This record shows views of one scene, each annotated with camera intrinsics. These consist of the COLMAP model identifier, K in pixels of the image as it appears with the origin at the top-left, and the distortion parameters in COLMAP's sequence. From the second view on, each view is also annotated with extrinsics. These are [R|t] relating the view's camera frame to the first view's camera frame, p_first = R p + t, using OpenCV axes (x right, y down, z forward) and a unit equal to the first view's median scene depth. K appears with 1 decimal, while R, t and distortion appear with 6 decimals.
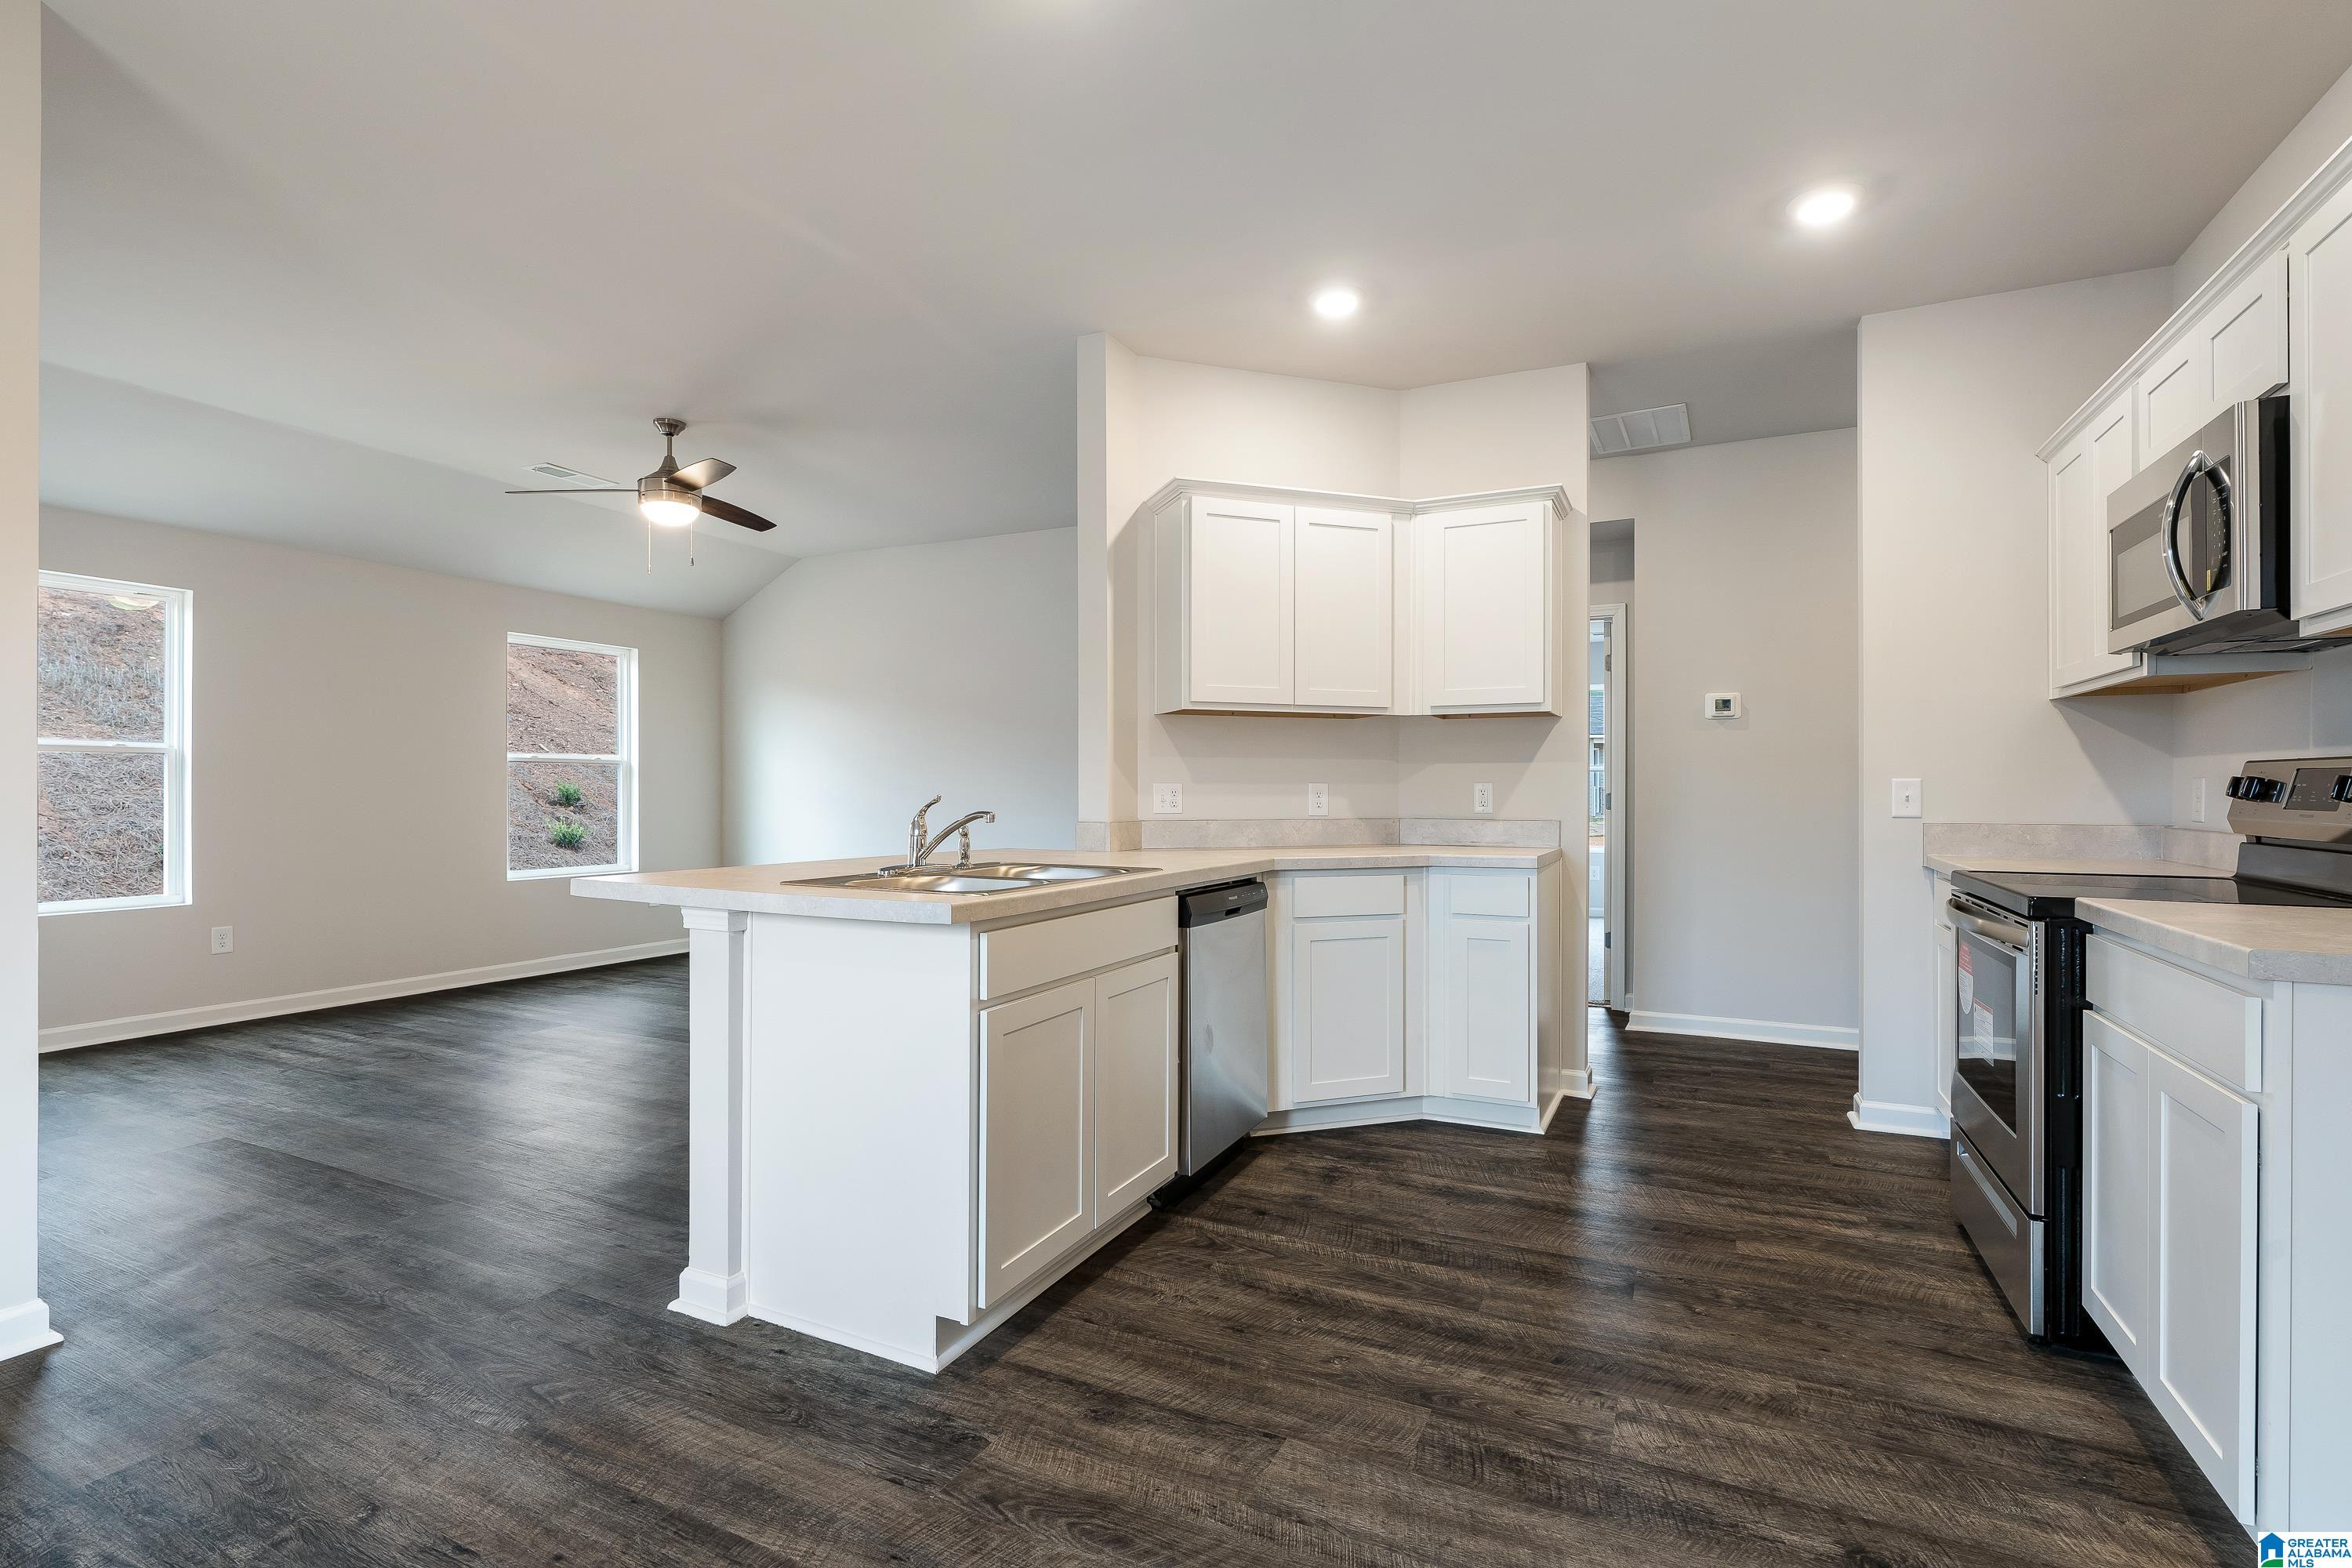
lens RADIAL K [[1072.7, 0, 1158.7], [0, 1072.7, 795.0], [0, 0, 1]] dist [-0.005439, 0.001021]
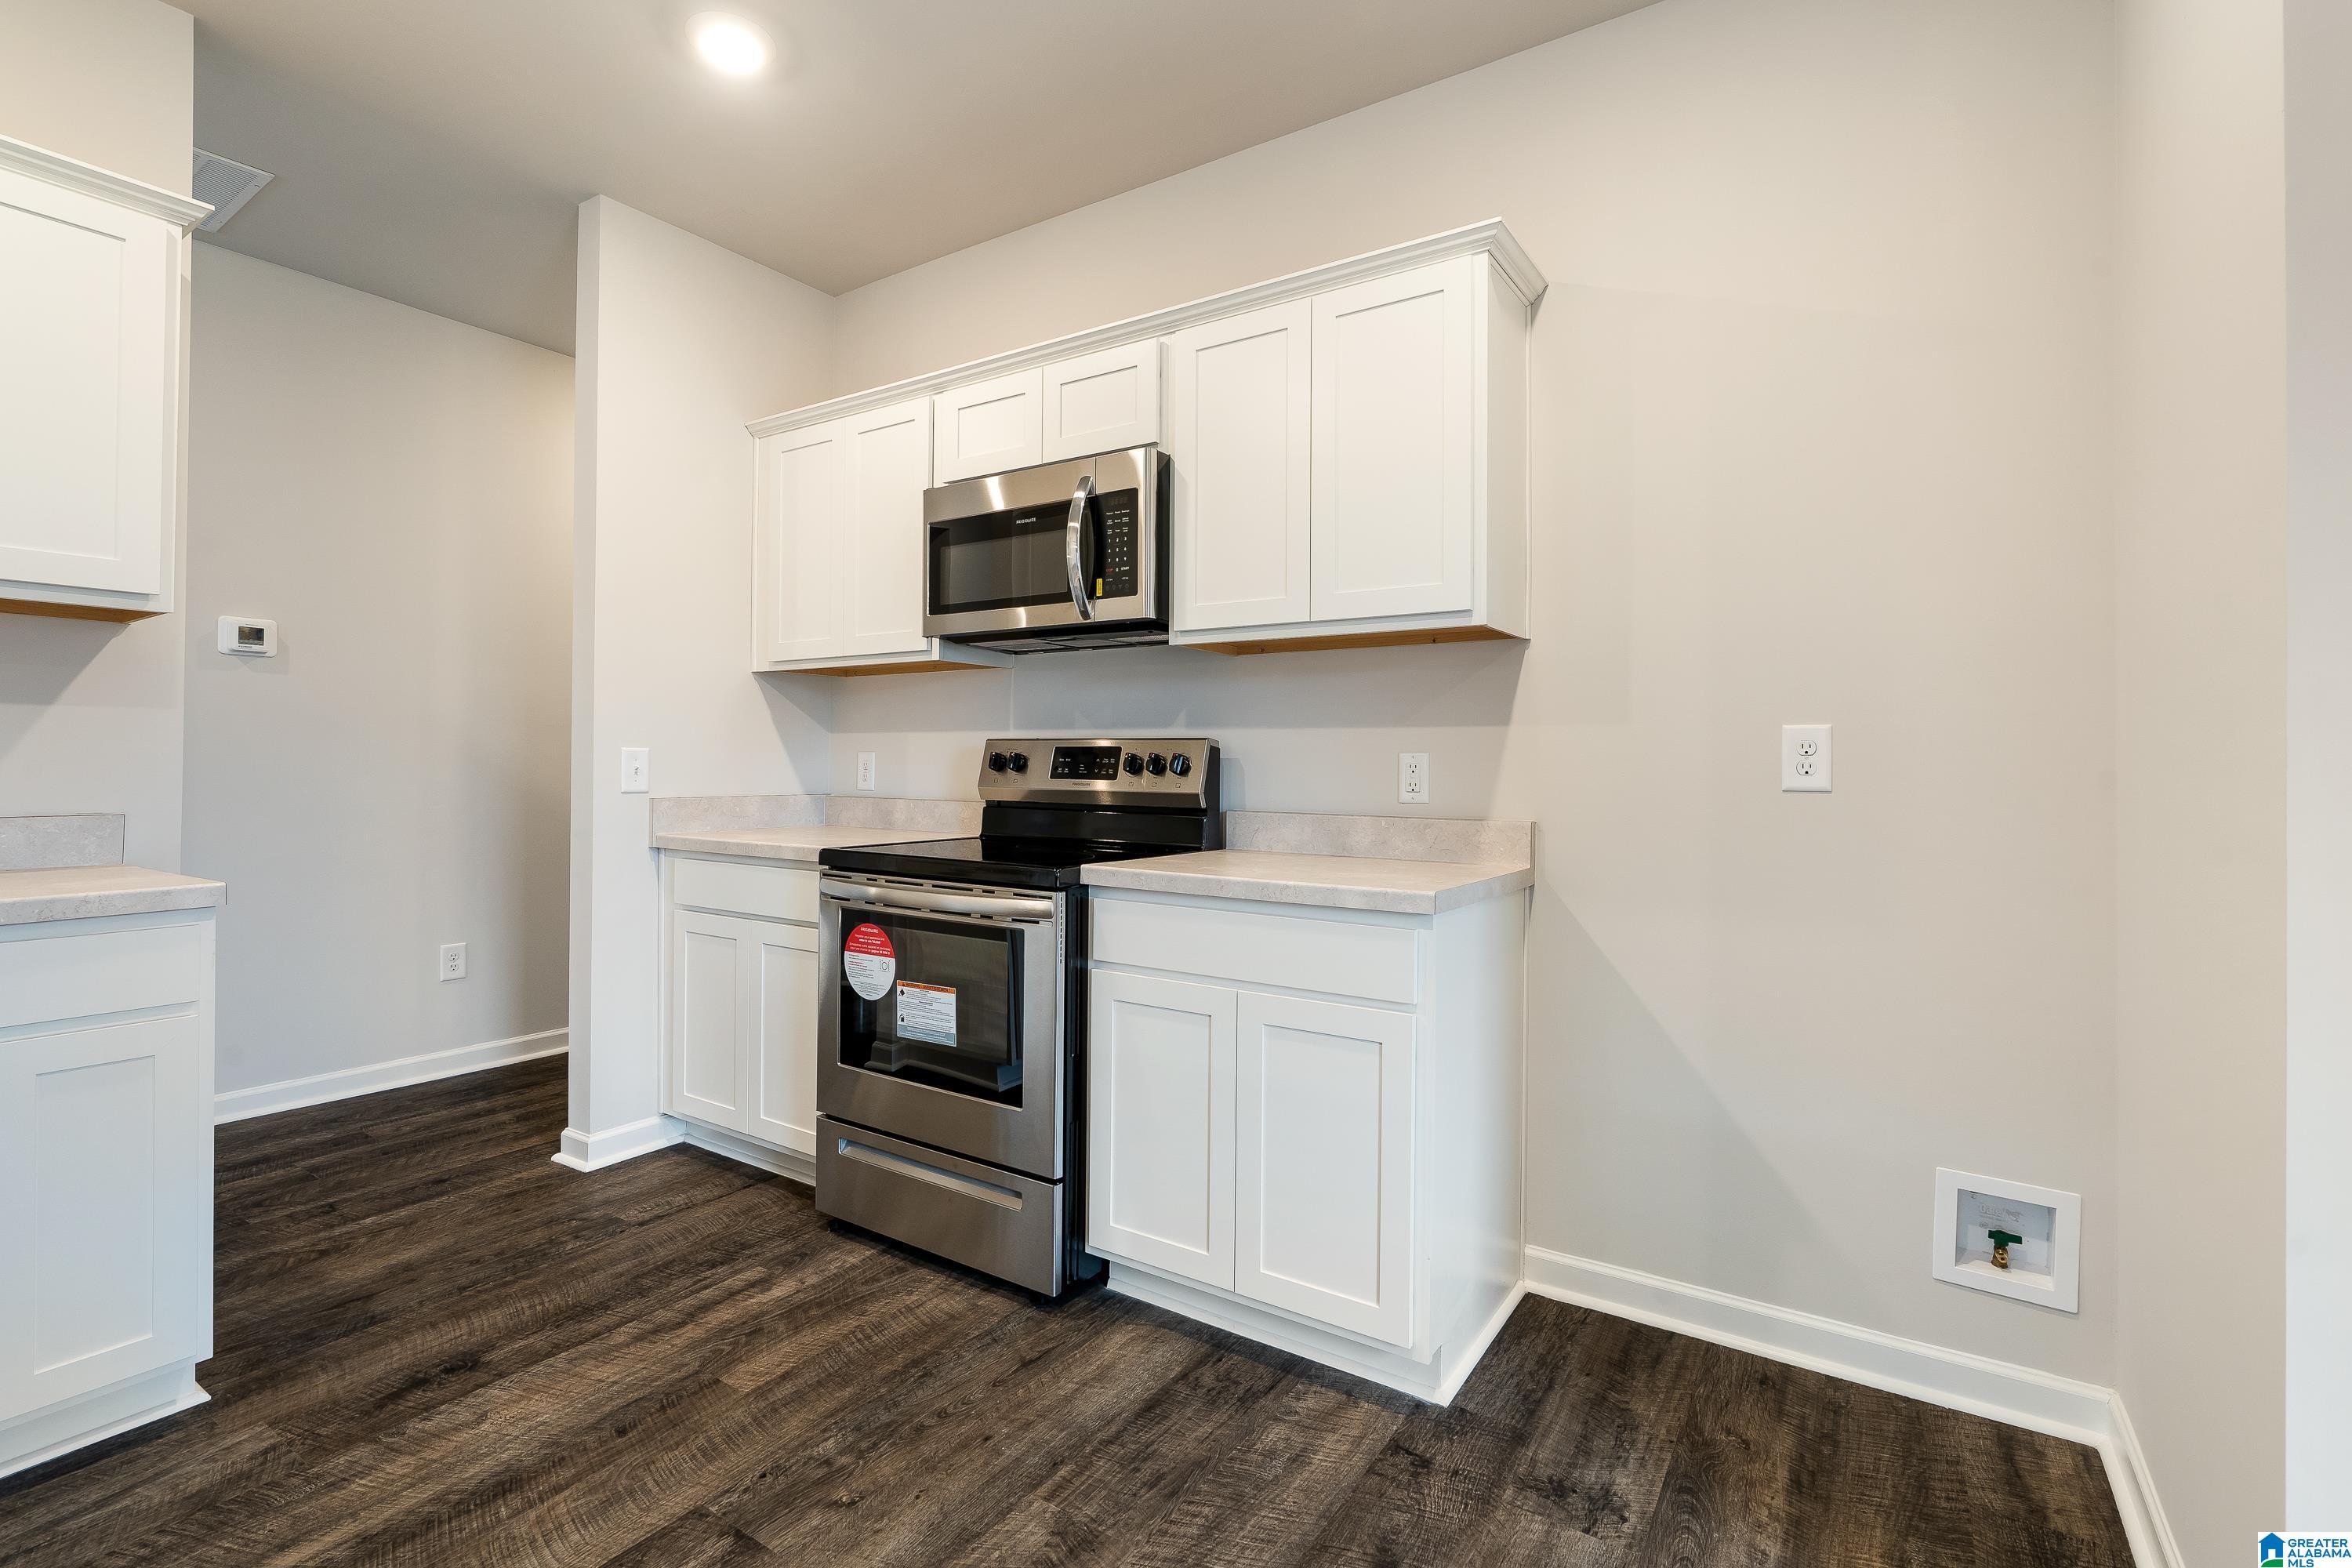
lens RADIAL K [[1072.7, 0, 1170.4], [0, 1072.7, 762.4], [0, 0, 1]] dist [-0.005439, 0.001021]
pose [[0.128680, 0.004209, 0.991677, -0.133728], [-0.000912, 0.999991, -0.004126, -0.000164], [-0.991686, -0.000374, 0.128683, 0.556000]]
